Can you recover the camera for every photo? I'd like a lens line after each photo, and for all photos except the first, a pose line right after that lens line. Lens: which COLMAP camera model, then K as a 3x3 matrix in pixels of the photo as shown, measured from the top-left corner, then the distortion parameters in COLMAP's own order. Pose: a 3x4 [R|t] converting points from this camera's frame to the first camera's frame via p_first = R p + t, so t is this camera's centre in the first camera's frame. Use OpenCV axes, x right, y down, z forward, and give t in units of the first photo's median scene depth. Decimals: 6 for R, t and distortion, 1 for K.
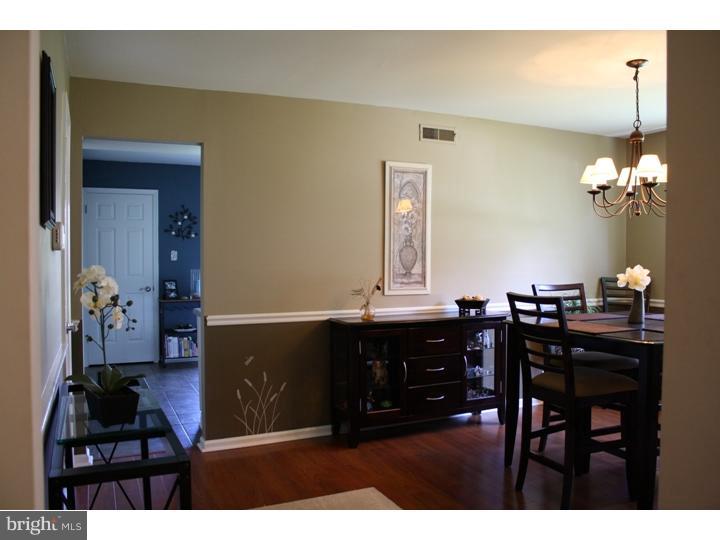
lens RADIAL K [[631.3, 0, 360.1], [0, 631.3, 270.3], [0, 0, 1]] dist [-0.140900, 0.144056]
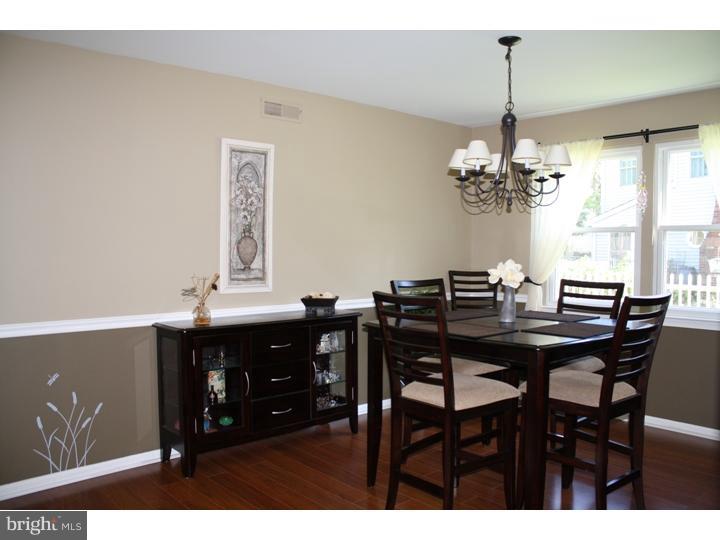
lens RADIAL K [[631.3, 0, 365.4], [0, 631.3, 269.3], [0, 0, 1]] dist [-0.140900, 0.144056]
pose [[0.955618, -0.007357, 0.294517, -0.024961], [0.003271, 0.999891, 0.014364, -0.006391], [-0.294590, -0.012763, 0.955538, 0.134255]]
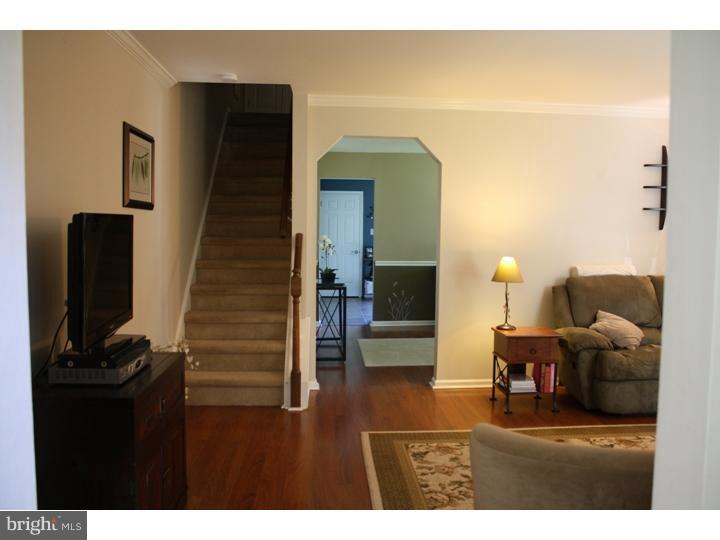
lens RADIAL K [[631.3, 0, 360.9], [0, 631.3, 270.0], [0, 0, 1]] dist [-0.140900, 0.144056]
pose [[0.938160, 0.033597, -0.344568, 0.417115], [-0.021109, 0.998979, 0.039933, 0.018634], [0.345558, -0.030190, 0.937912, -0.948709]]
